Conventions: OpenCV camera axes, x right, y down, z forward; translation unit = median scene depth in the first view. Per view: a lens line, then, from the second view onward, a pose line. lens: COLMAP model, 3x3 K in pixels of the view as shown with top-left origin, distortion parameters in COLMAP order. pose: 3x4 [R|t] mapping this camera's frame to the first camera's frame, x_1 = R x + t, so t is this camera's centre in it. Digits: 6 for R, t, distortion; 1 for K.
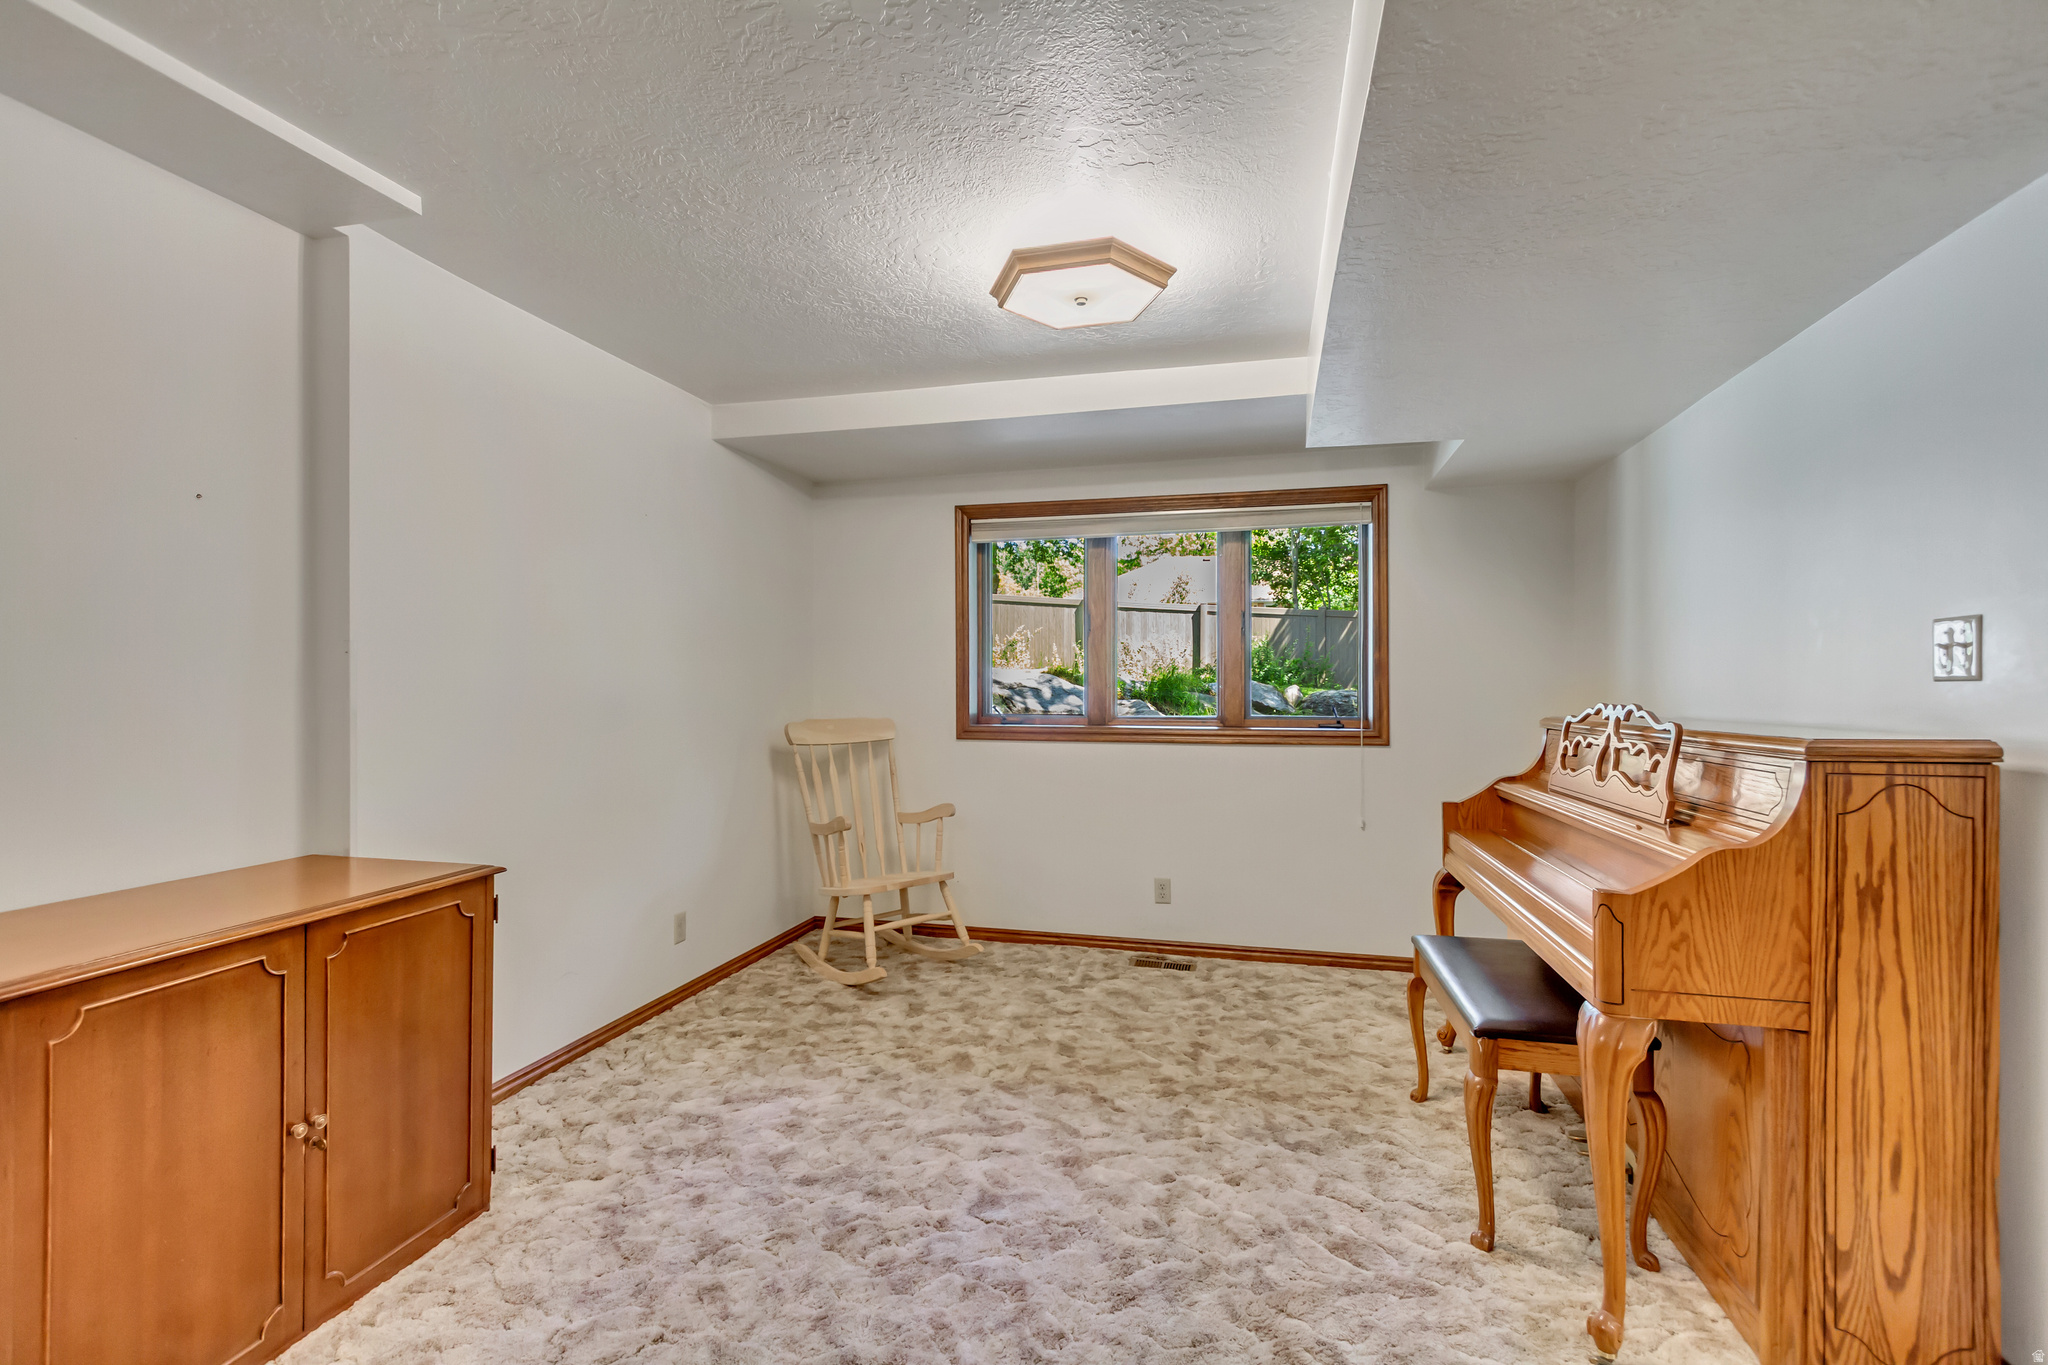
lens RADIAL K [[938.0, 0, 1025.4], [0, 938.0, 674.0], [0, 0, 1]] dist [0.008497, -0.002790]
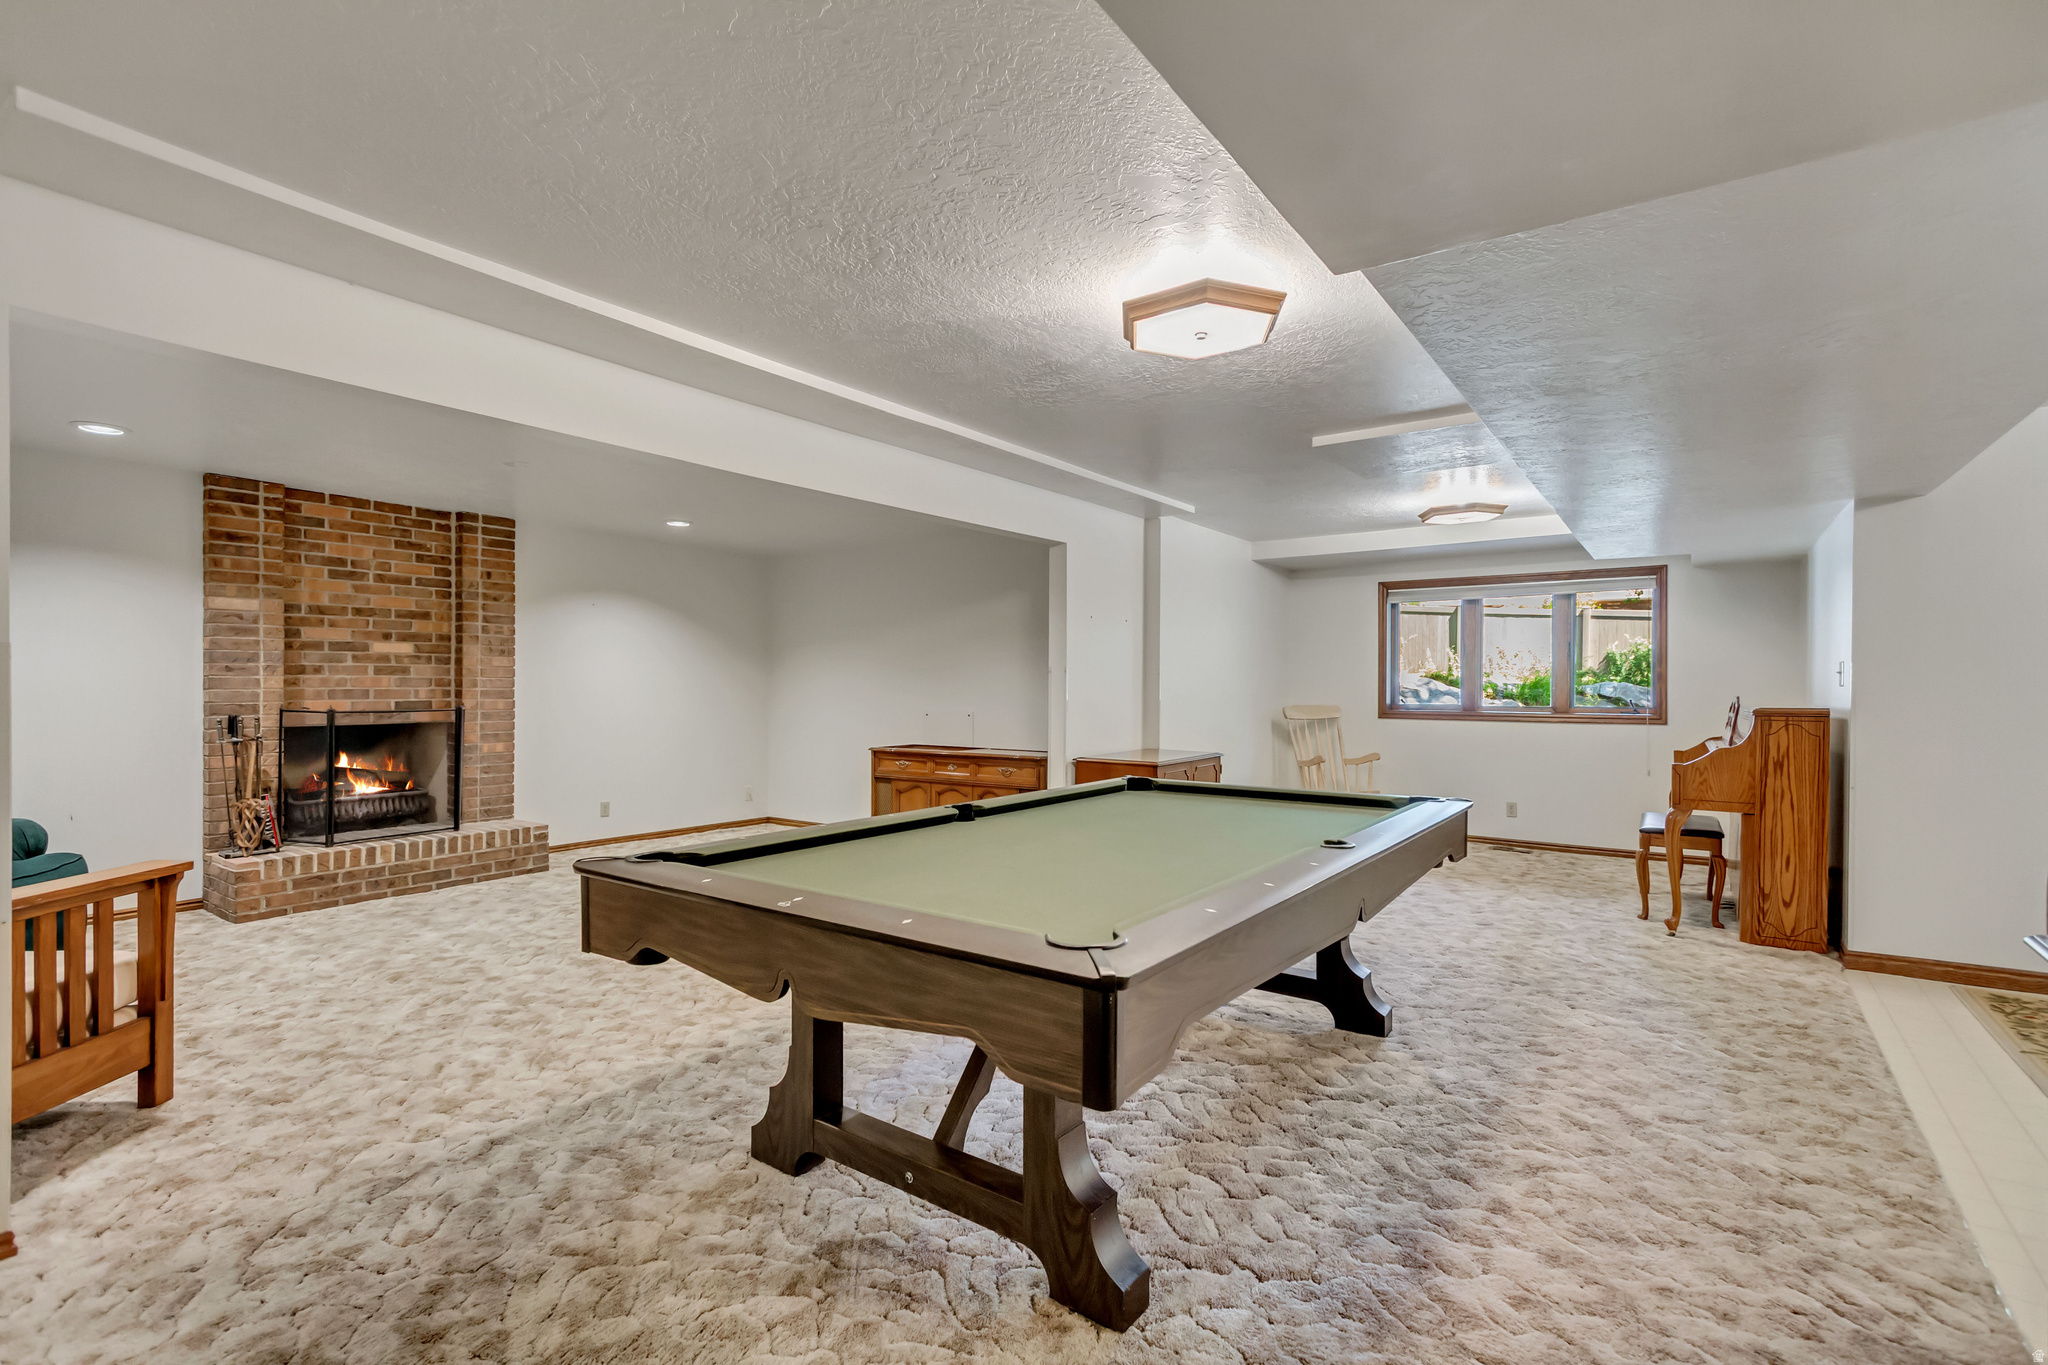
lens RADIAL K [[938.0, 0, 1016.7], [0, 938.0, 684.3], [0, 0, 1]] dist [0.008497, -0.002790]
pose [[0.930219, 0.003723, -0.366987, -0.061391], [-0.000116, 0.999951, 0.009851, -0.009718], [0.367005, -0.009121, 0.930174, -0.893168]]
